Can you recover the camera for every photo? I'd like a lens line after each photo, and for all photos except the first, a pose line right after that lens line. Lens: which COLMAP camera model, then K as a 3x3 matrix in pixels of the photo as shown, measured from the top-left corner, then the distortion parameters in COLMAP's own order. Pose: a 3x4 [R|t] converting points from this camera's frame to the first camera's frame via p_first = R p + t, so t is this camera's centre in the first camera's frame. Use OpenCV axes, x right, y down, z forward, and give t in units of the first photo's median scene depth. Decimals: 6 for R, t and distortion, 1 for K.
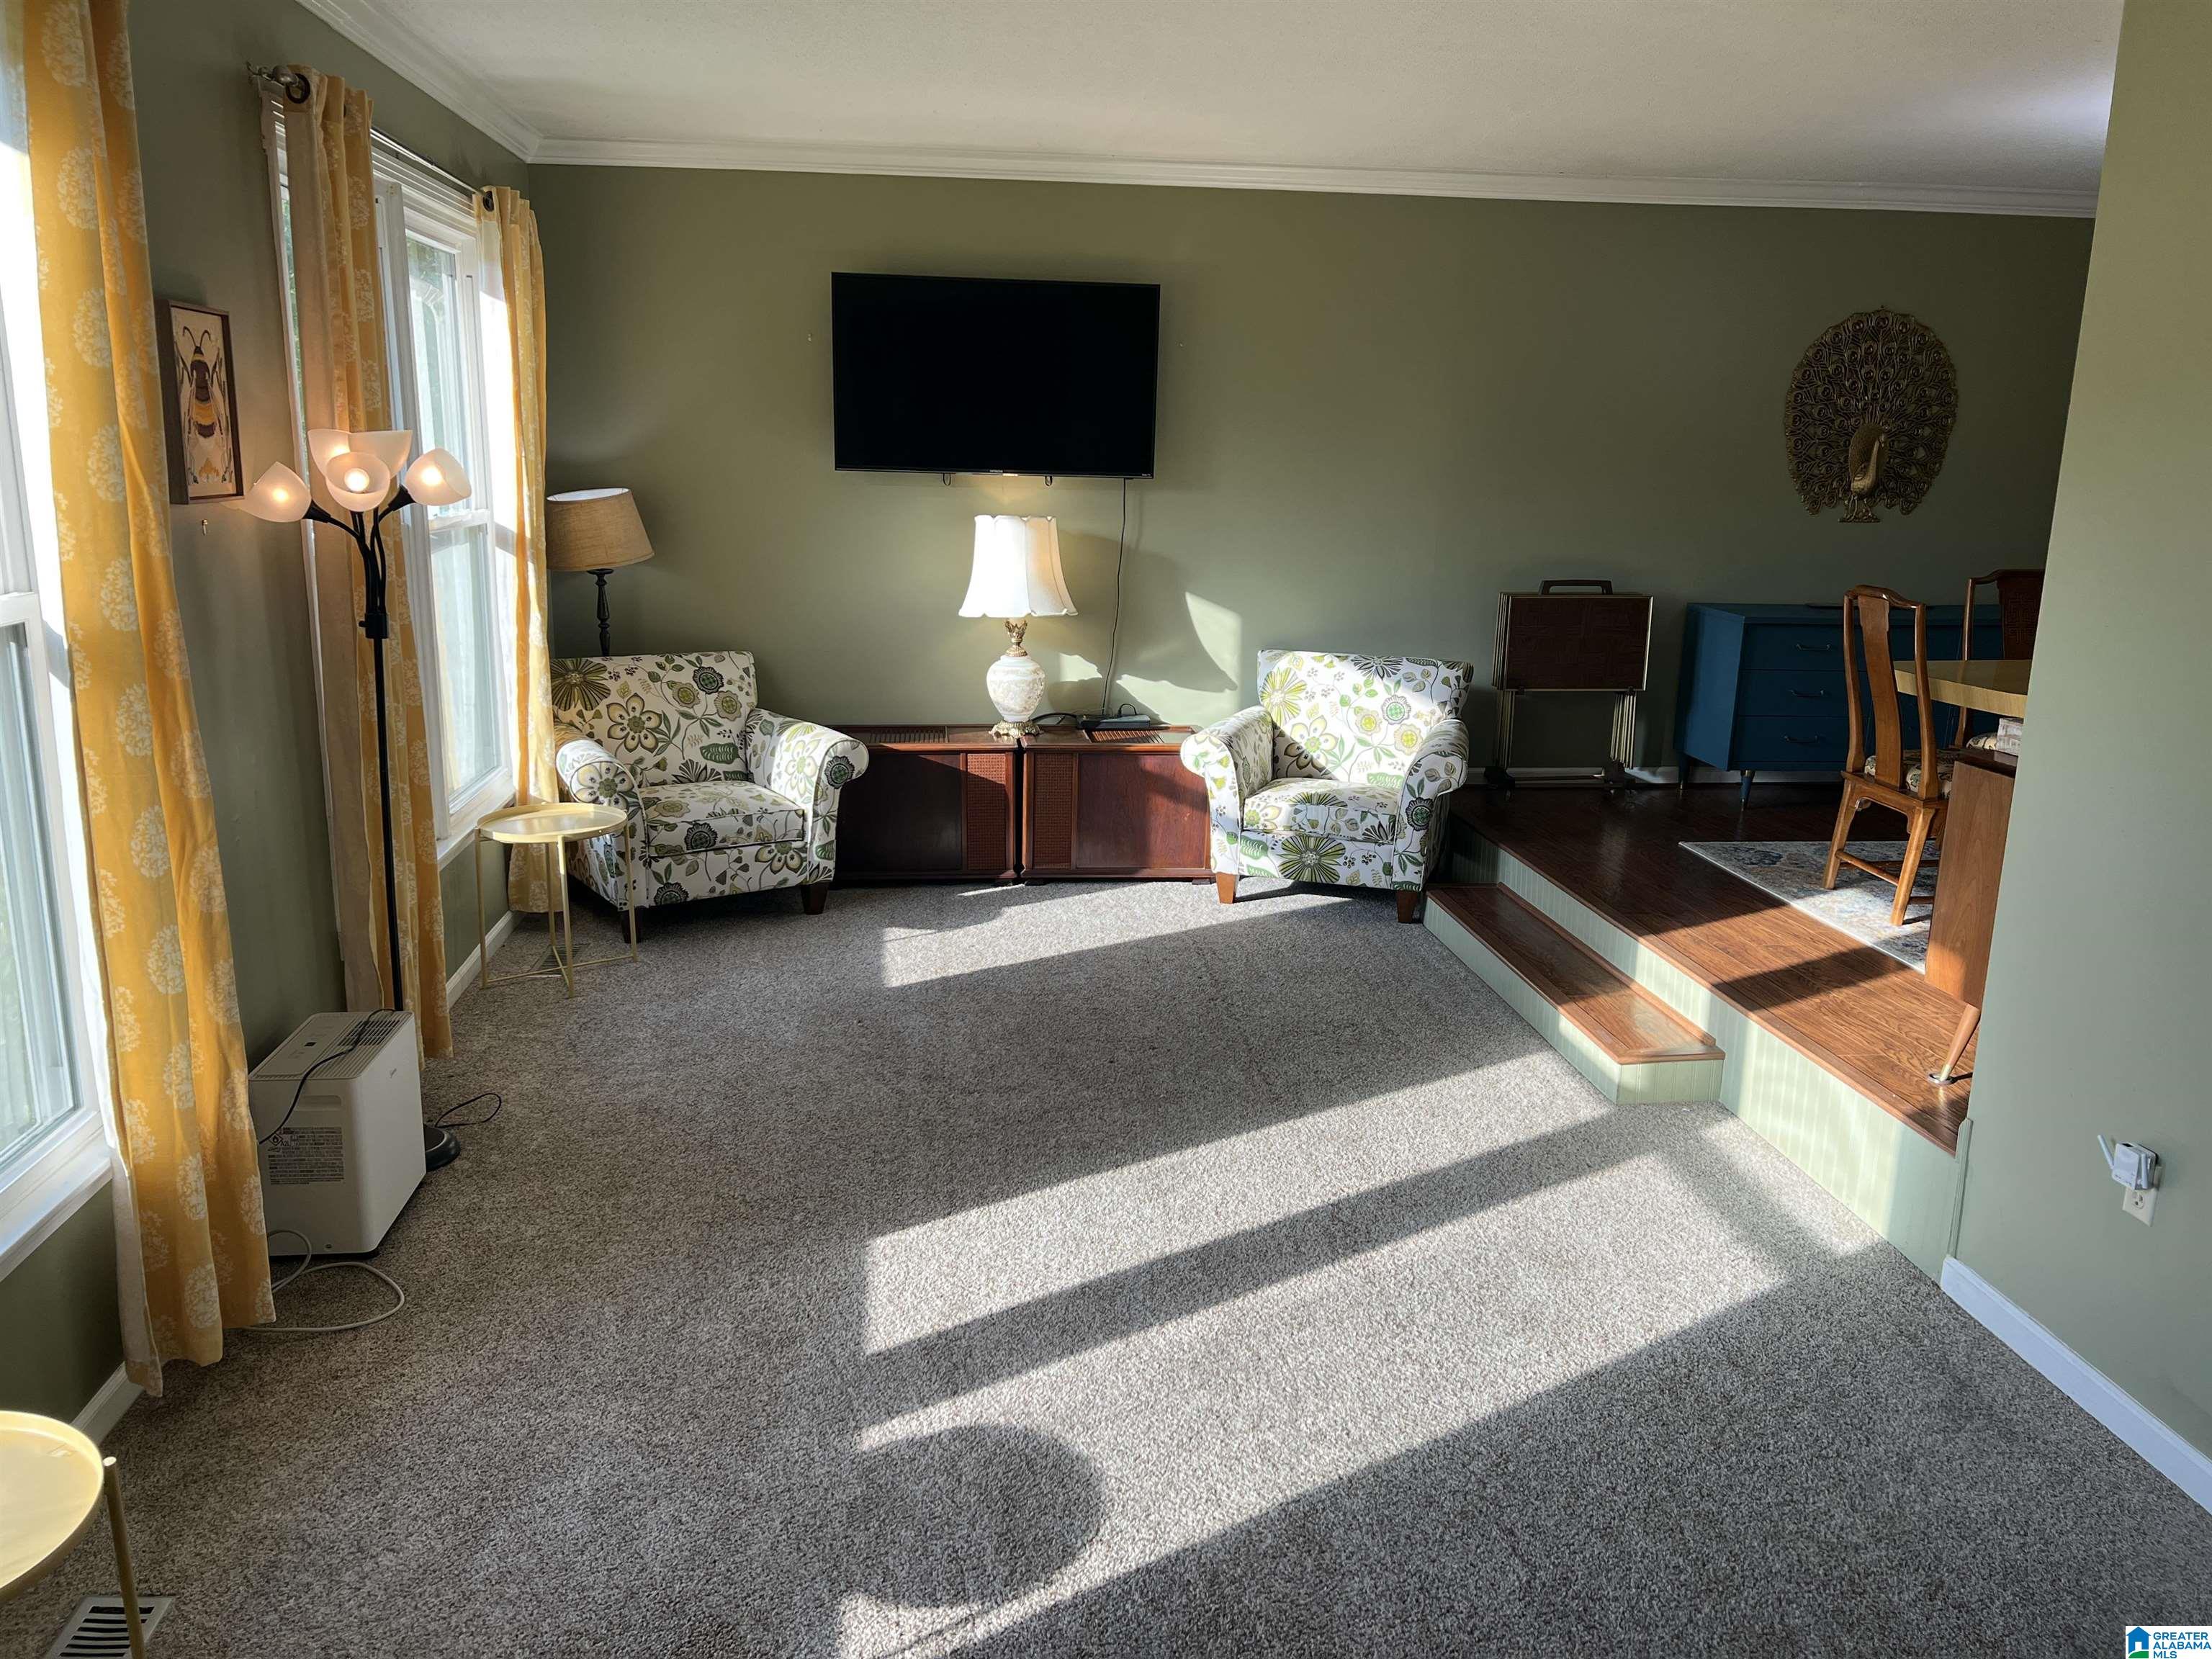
lens RADIAL K [[1644.7, 0, 1101.6], [0, 1644.7, 821.1], [0, 0, 1]] dist [0.004895, 0.000662]
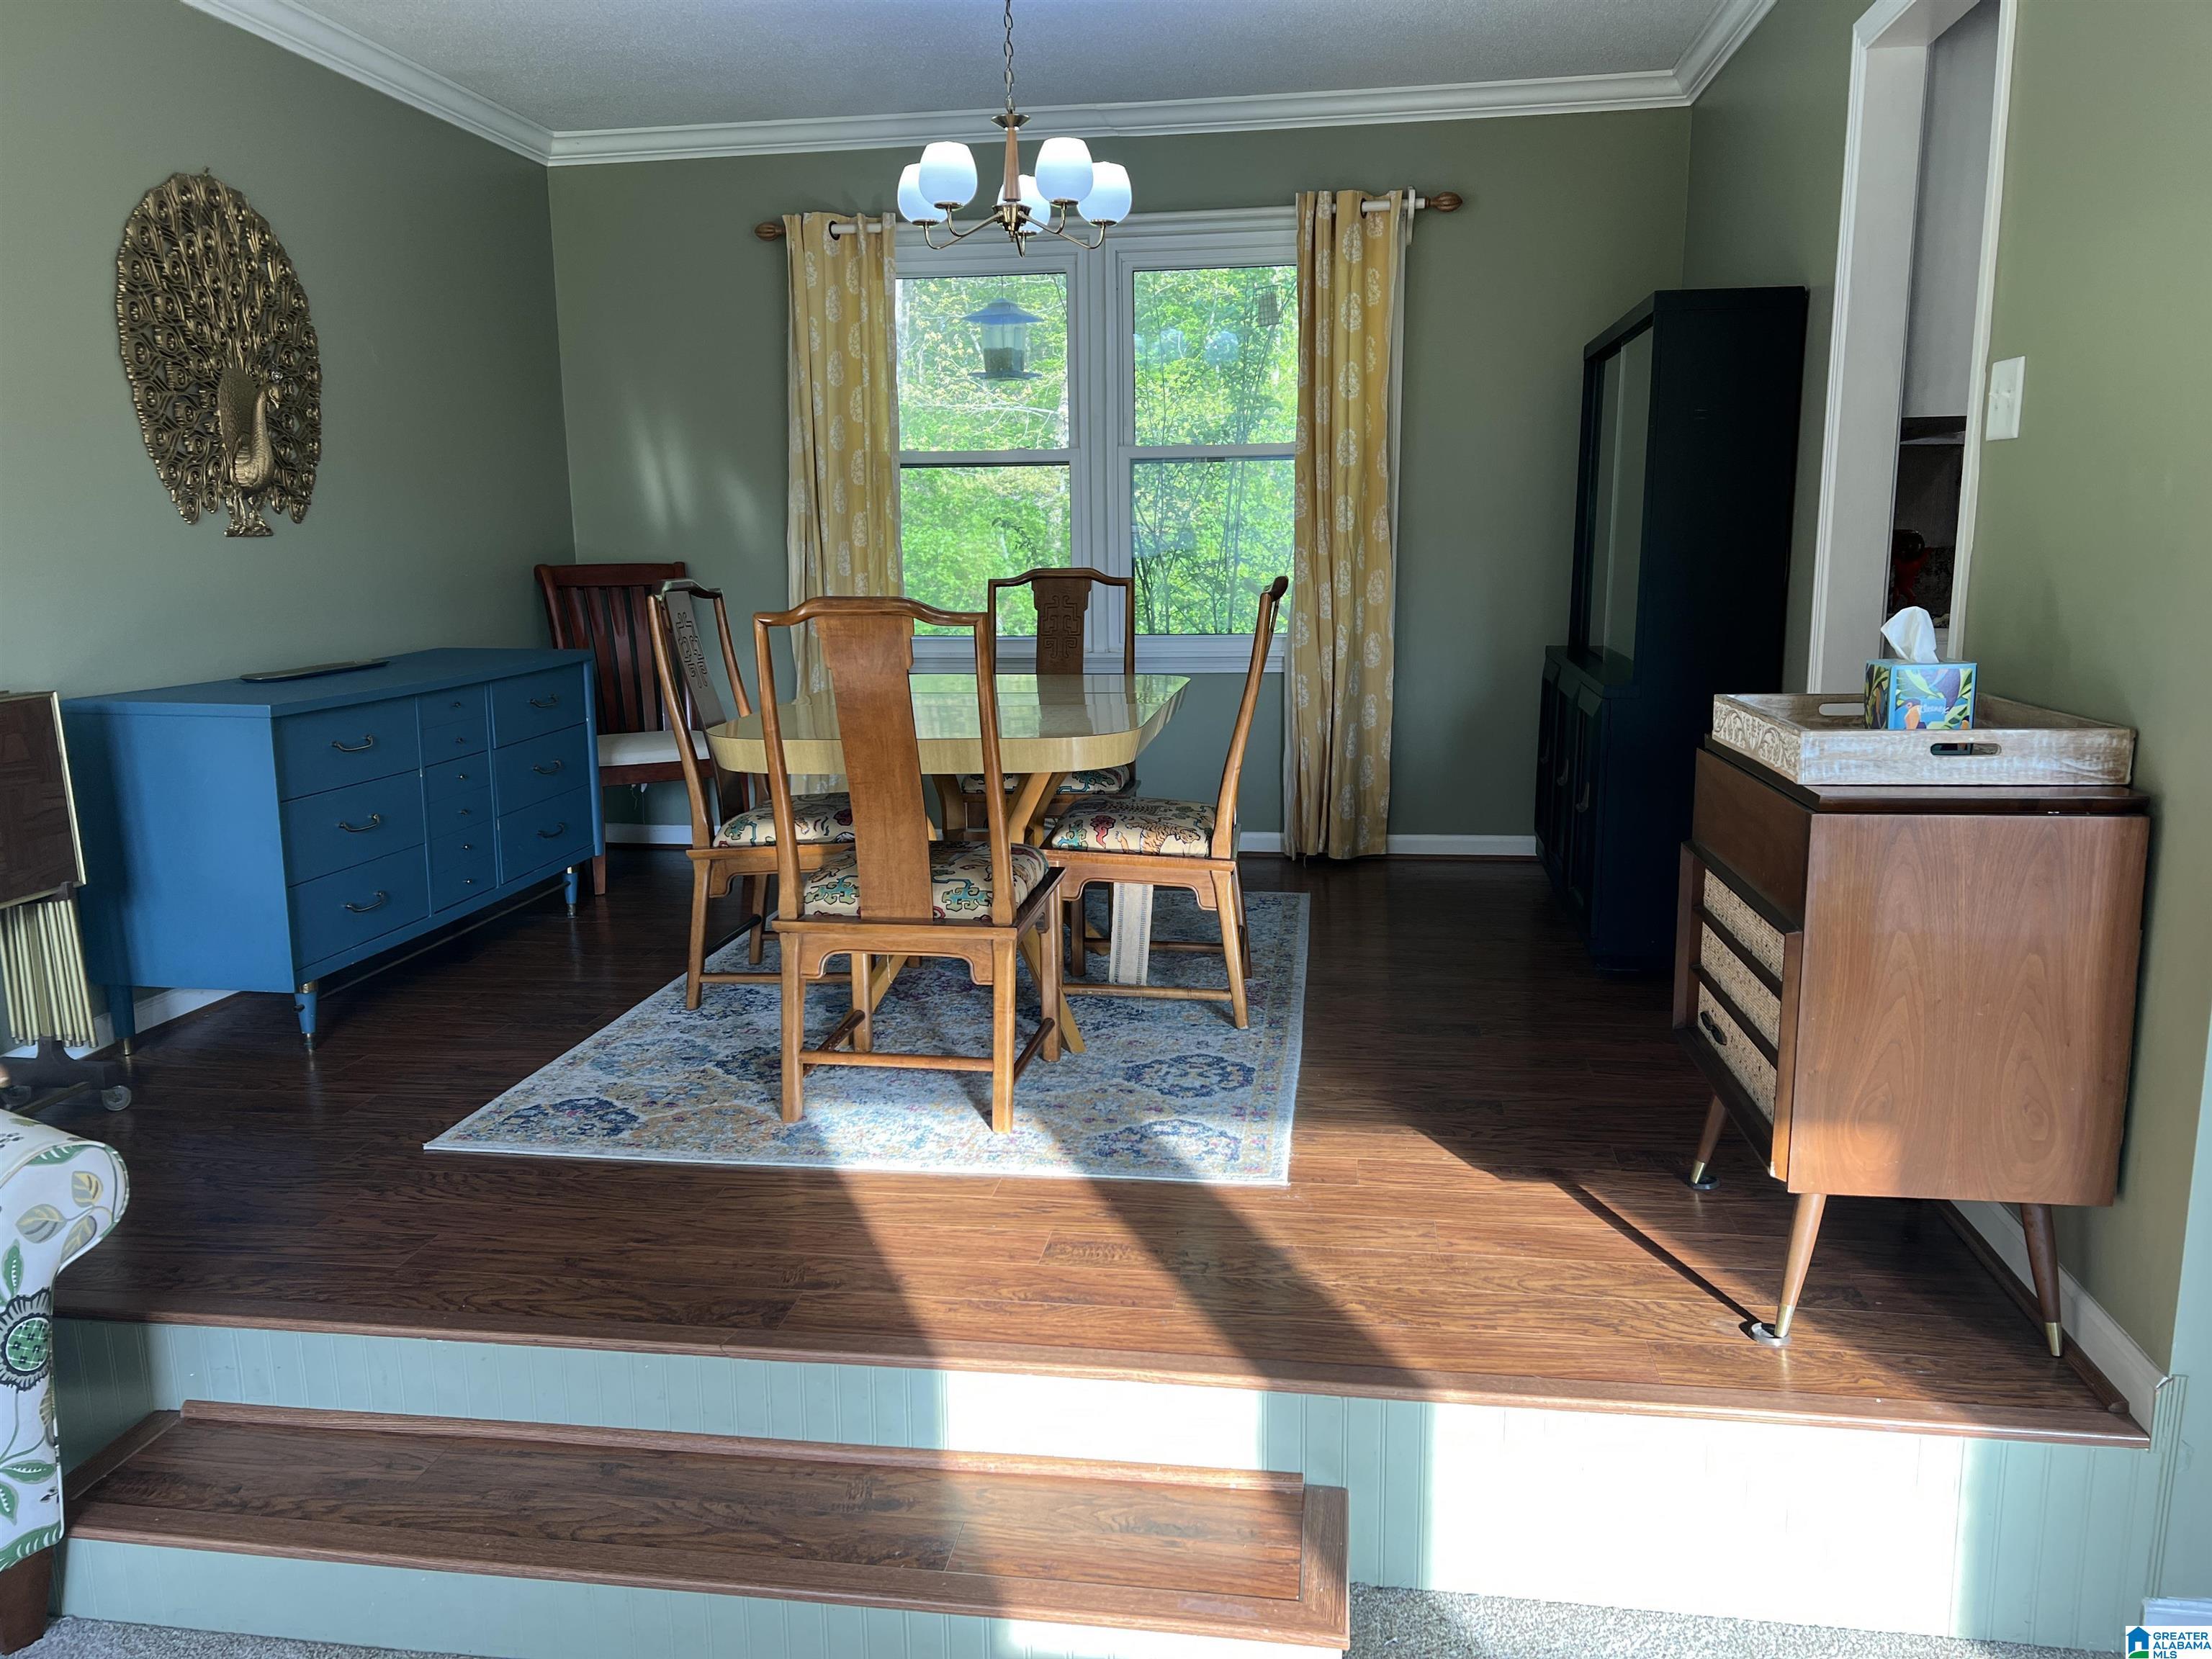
lens RADIAL K [[1644.7, 0, 1102.3], [0, 1644.7, 849.0], [0, 0, 1]] dist [0.004895, 0.000662]
pose [[0.269212, -0.203617, 0.941310, -0.051619], [0.236750, 0.961394, 0.140252, -0.096835], [-0.933528, 0.185098, 0.307025, 0.640399]]
